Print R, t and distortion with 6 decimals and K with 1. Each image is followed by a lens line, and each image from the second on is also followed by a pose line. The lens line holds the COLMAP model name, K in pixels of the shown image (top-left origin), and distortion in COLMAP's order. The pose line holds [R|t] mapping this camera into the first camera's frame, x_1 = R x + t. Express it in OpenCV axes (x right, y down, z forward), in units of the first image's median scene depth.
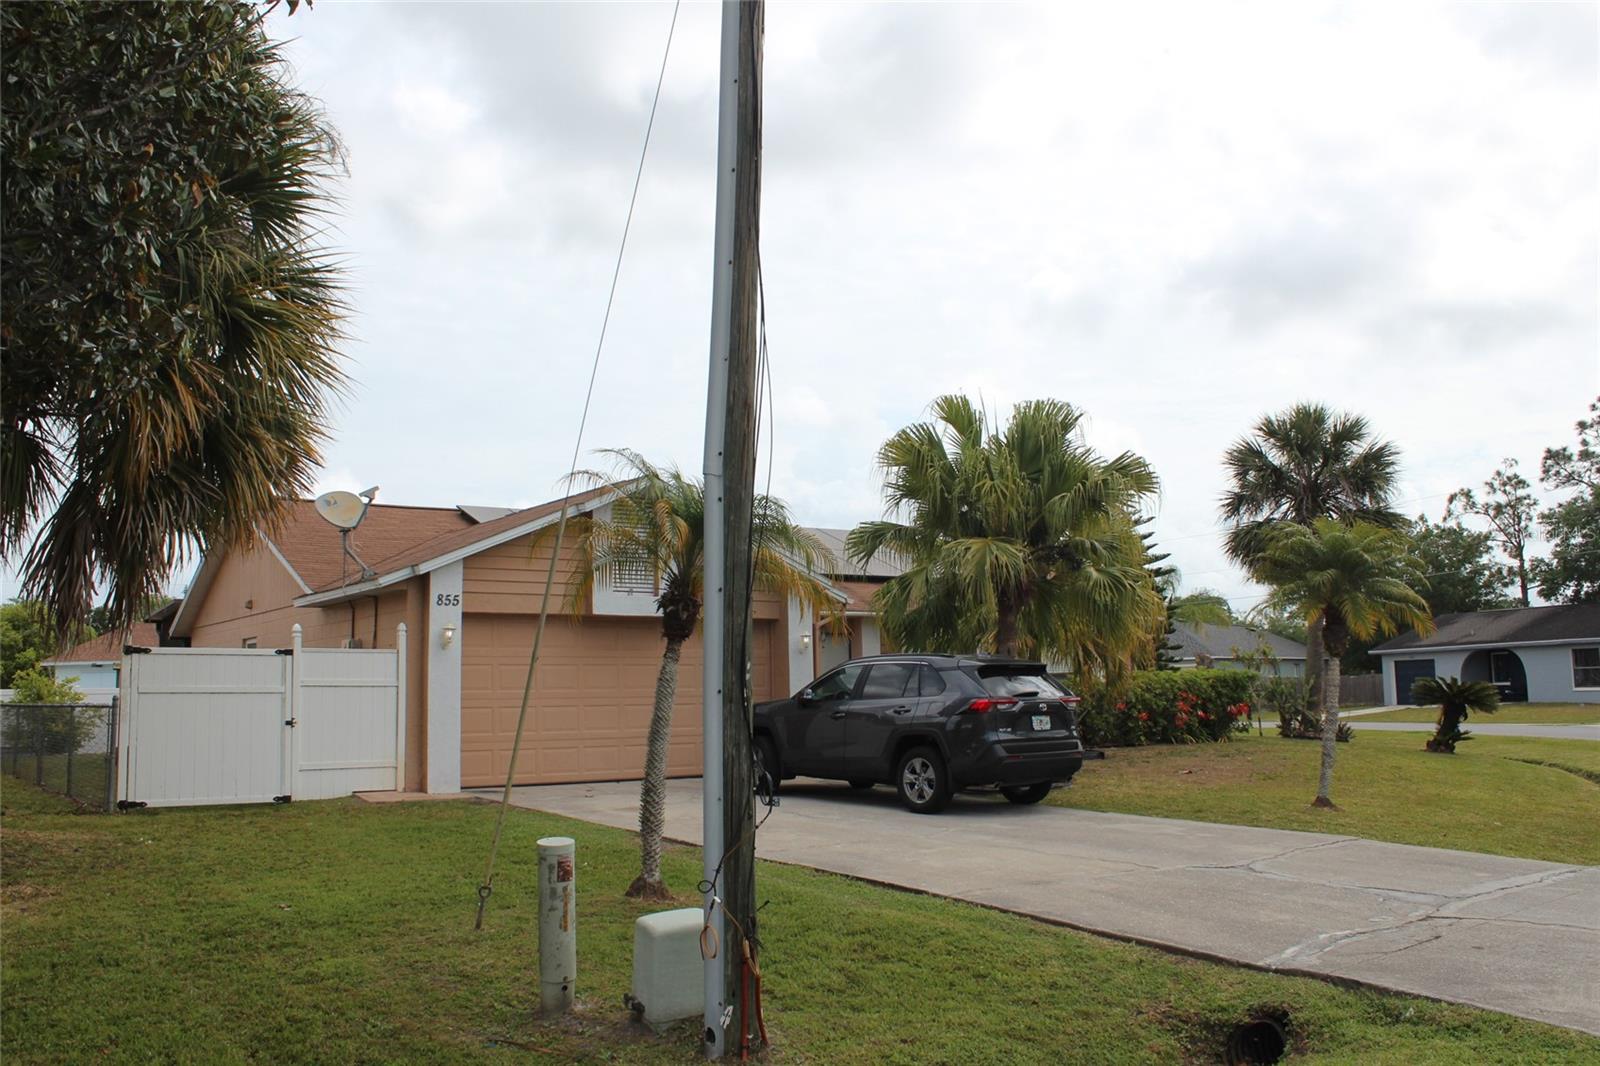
lens RADIAL K [[1393.0, 0, 800.0], [0, 1393.0, 533.0], [0, 0, 1]] dist [-0.162324, 0.160788]
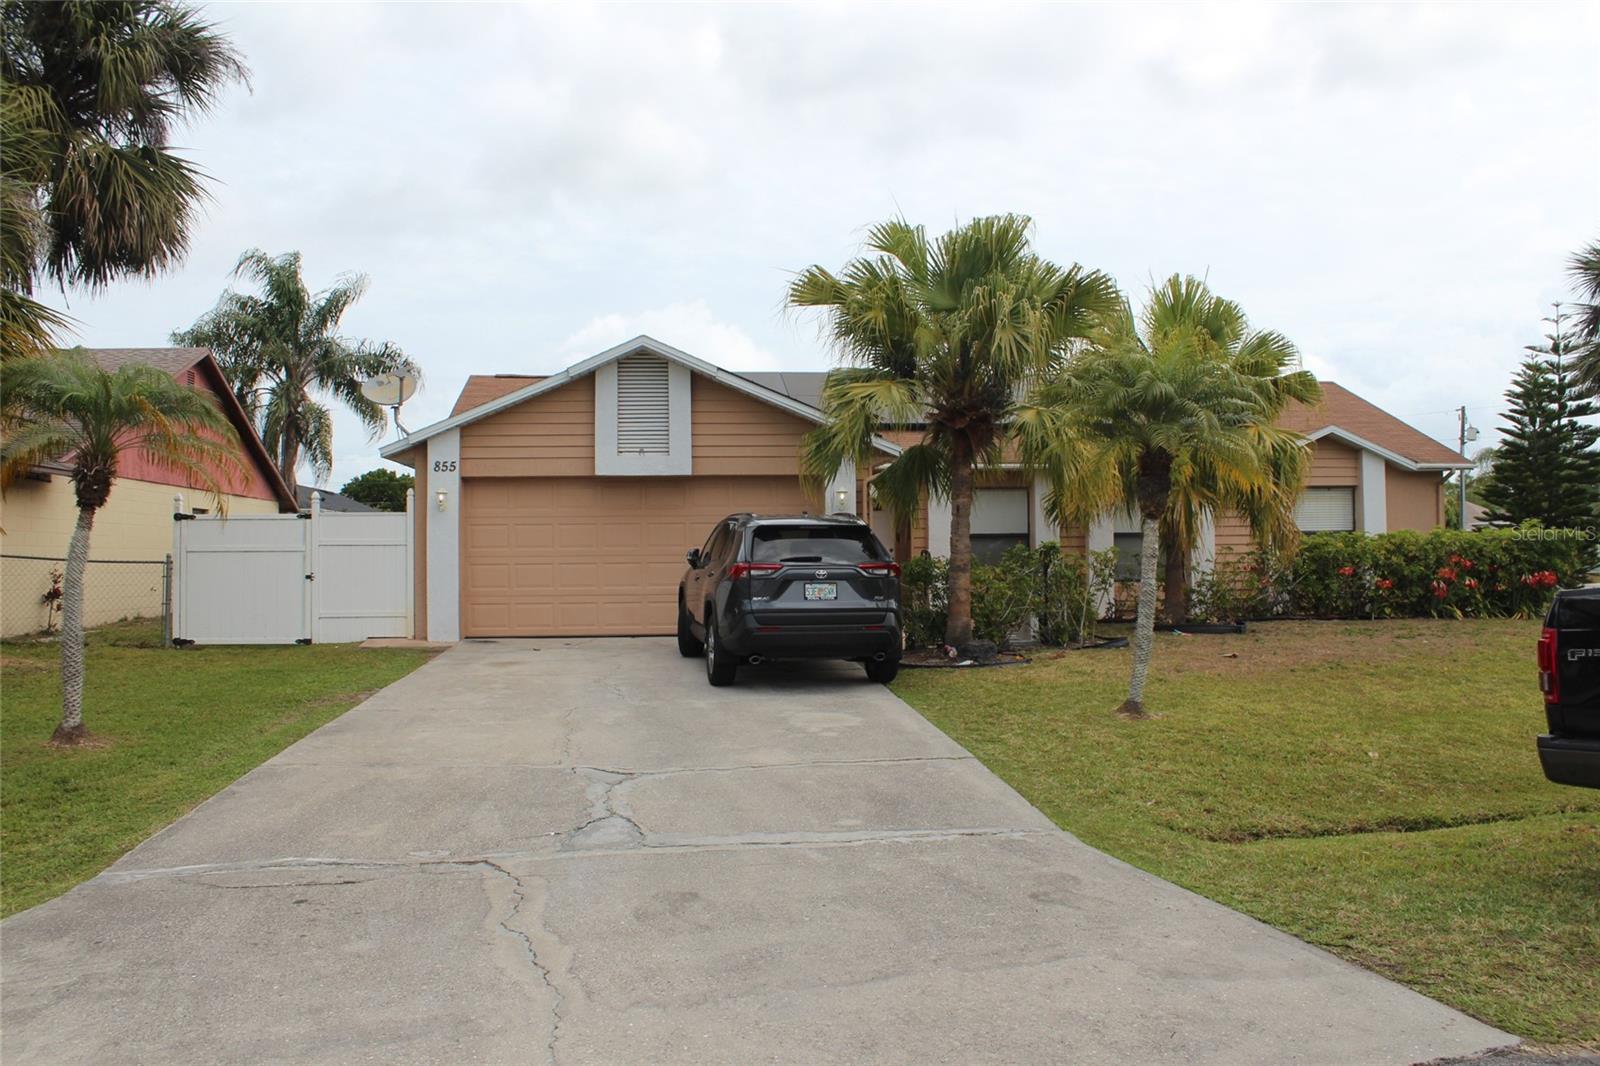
lens RADIAL K [[1333.2, 0, 804.2], [0, 1333.2, 540.2], [0, 0, 1]] dist [-0.164915, 0.140635]
pose [[0.866192, 0.005960, -0.499675, 0.556201], [0.050410, 0.993786, 0.099240, 0.018831], [0.497162, -0.111150, 0.860509, 0.254273]]
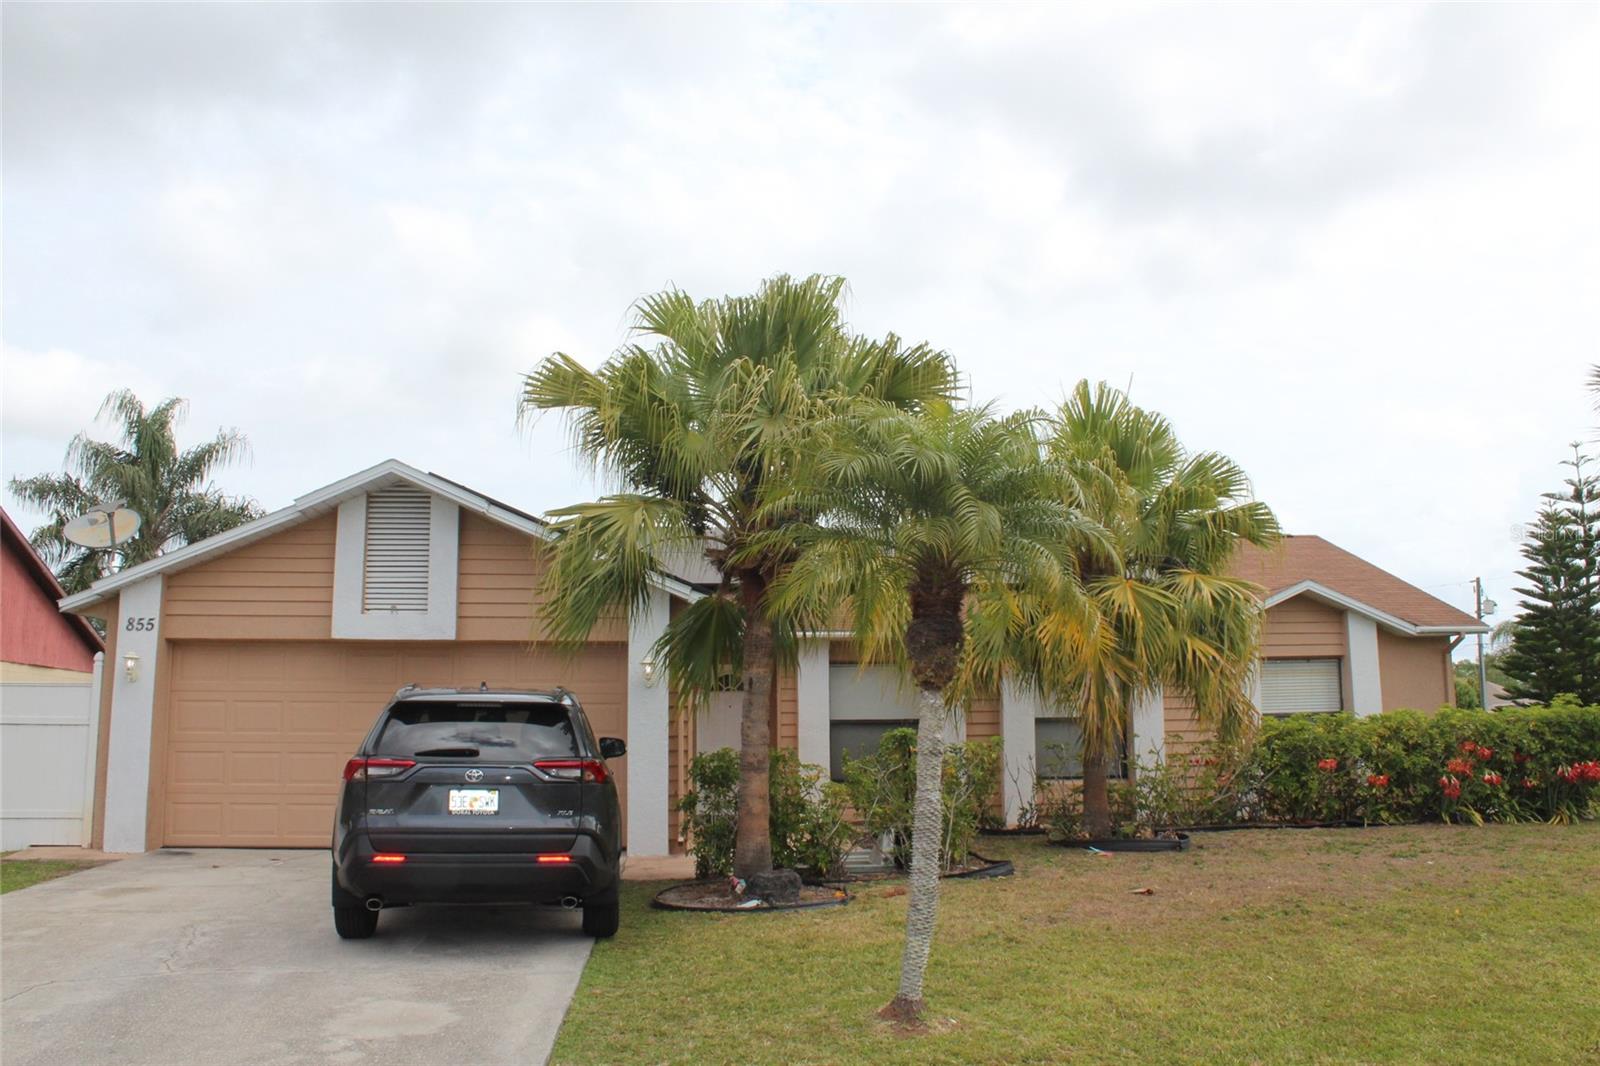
lens RADIAL K [[1333.2, 0, 804.2], [0, 1333.2, 540.2], [0, 0, 1]] dist [-0.164915, 0.140635]
pose [[0.859650, -0.064017, -0.506857, 0.547832], [0.049900, 0.997896, -0.041405, 0.054000], [0.508441, 0.010302, 0.861035, 0.562887]]
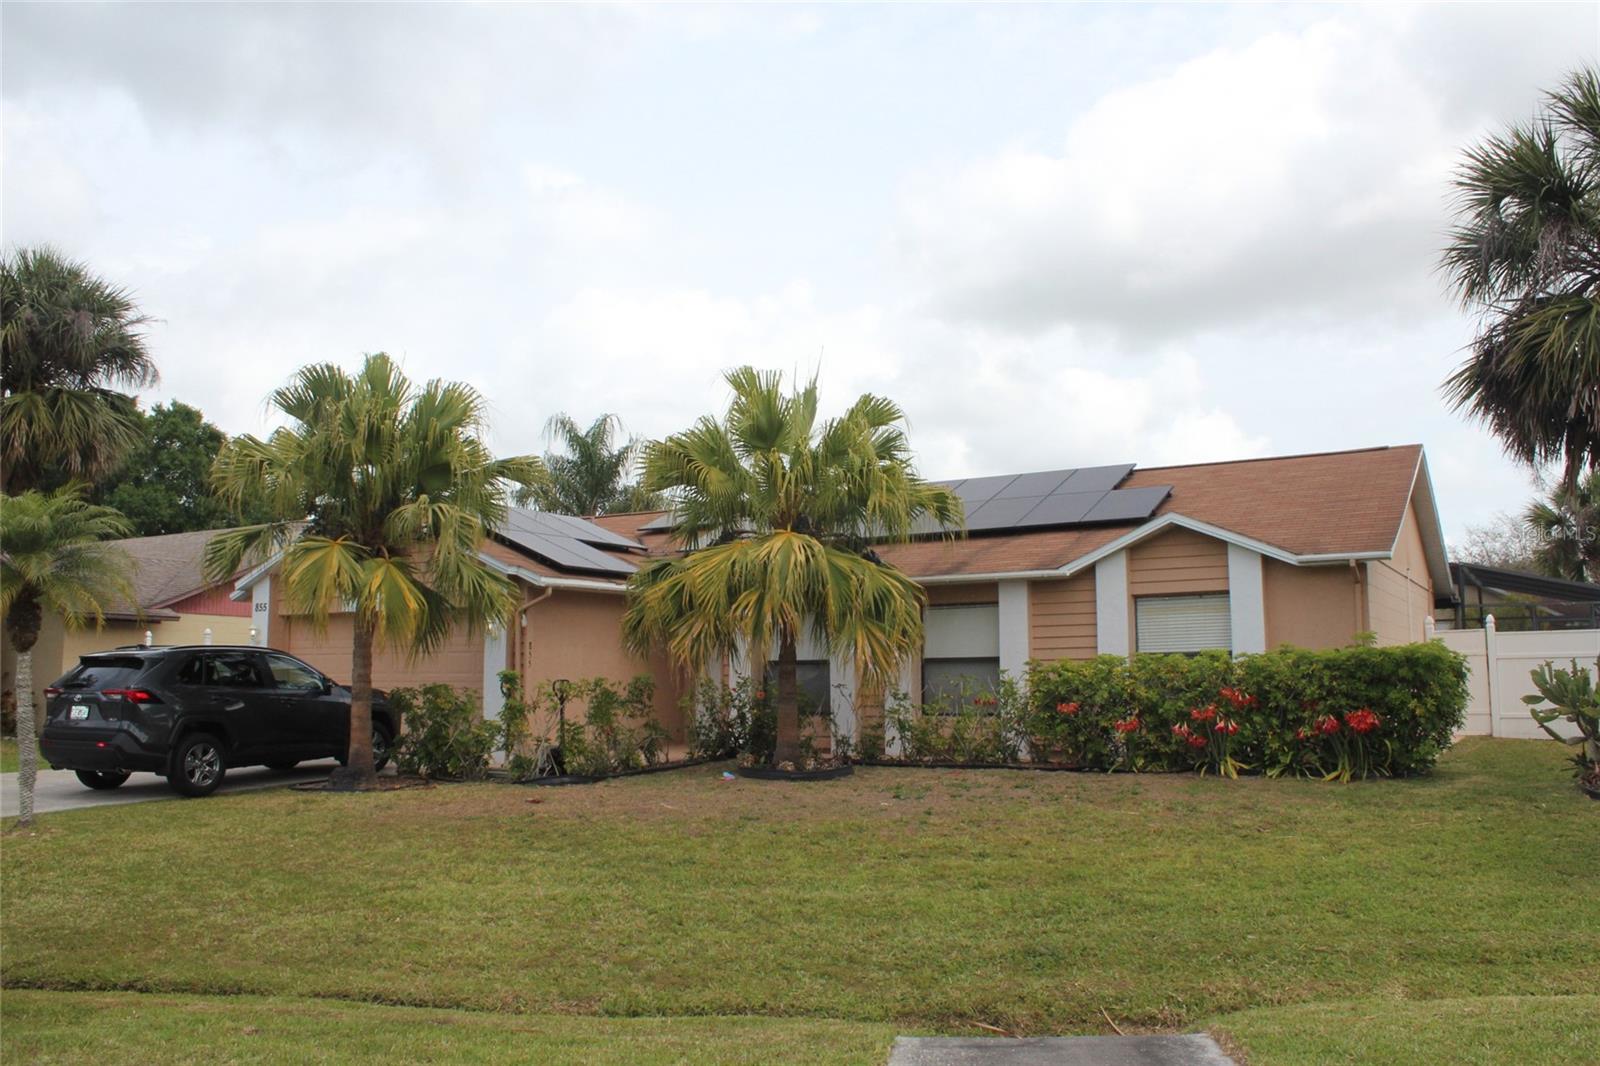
lens RADIAL K [[1333.2, 0, 804.2], [0, 1333.2, 540.2], [0, 0, 1]] dist [-0.164915, 0.140635]
pose [[0.402345, -0.083301, -0.911690, 1.208644], [0.105689, 0.993420, -0.044126, 0.102369], [0.909367, -0.078602, 0.408501, 1.050865]]
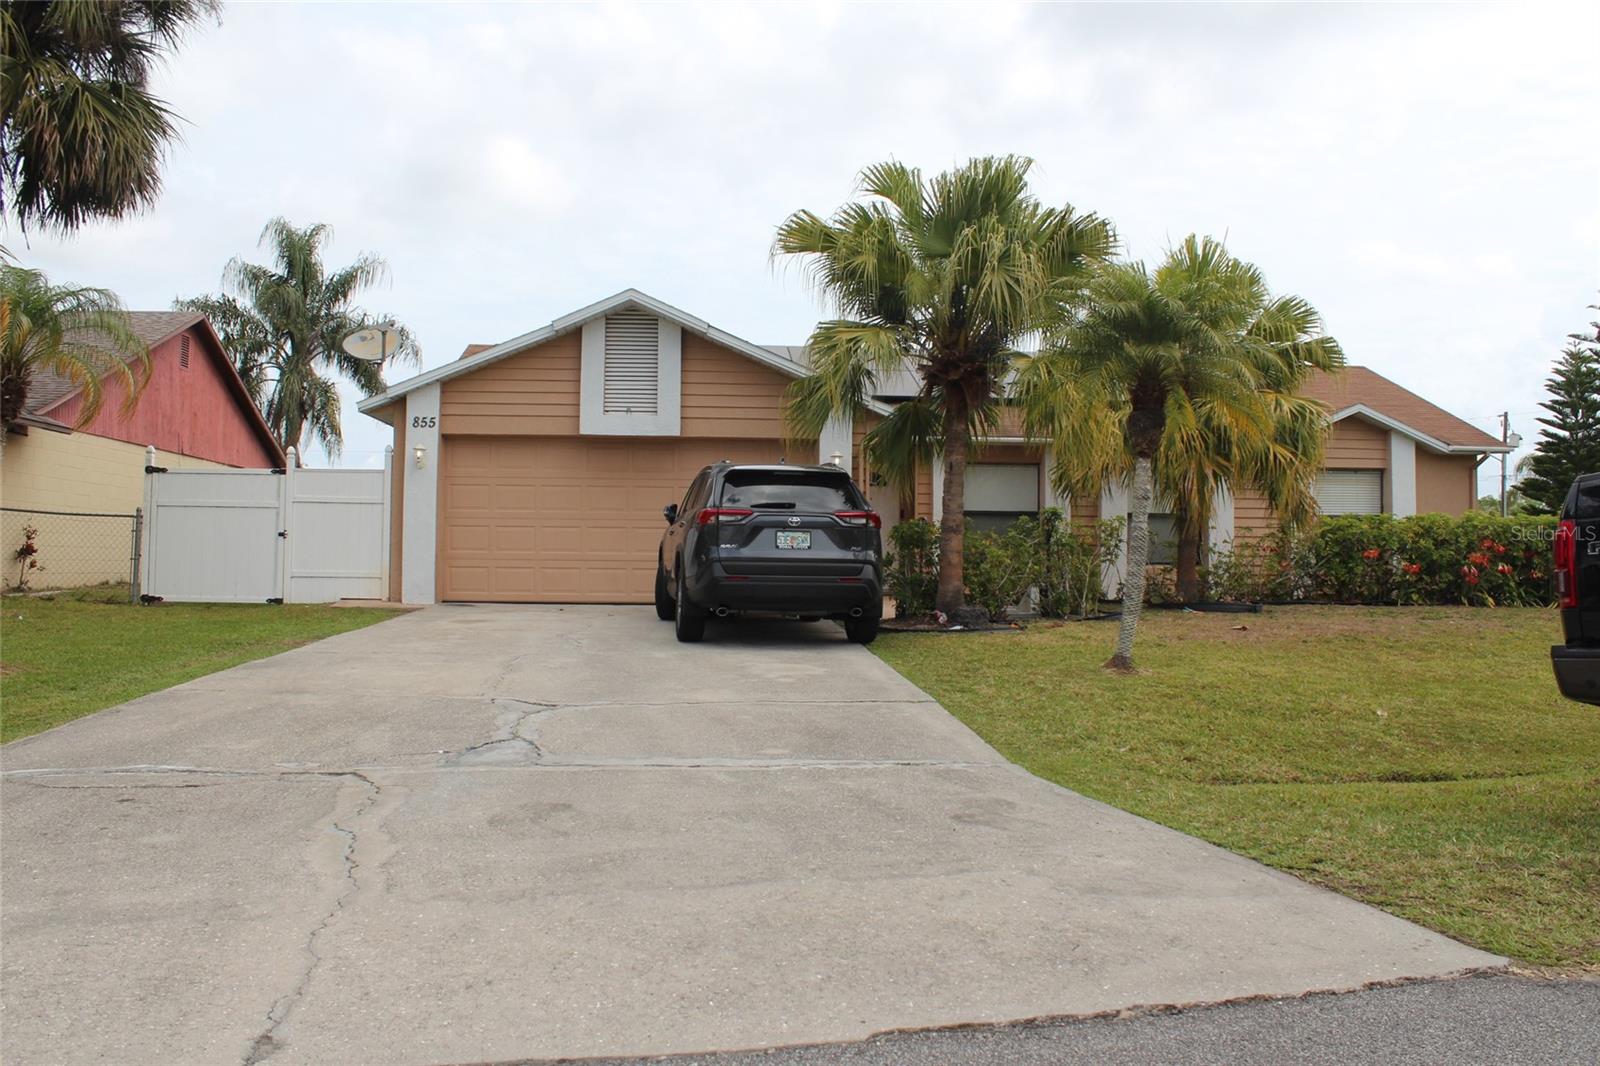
lens RADIAL K [[1341.3, 0, 800.0], [0, 1341.3, 533.0], [0, 0, 1]] dist [-0.162981, 0.137883]
pose [[0.851519, 0.014884, -0.524112, 0.563729], [0.034944, 0.995764, 0.085050, 0.061510], [0.523158, -0.090736, 0.847392, 0.307353]]
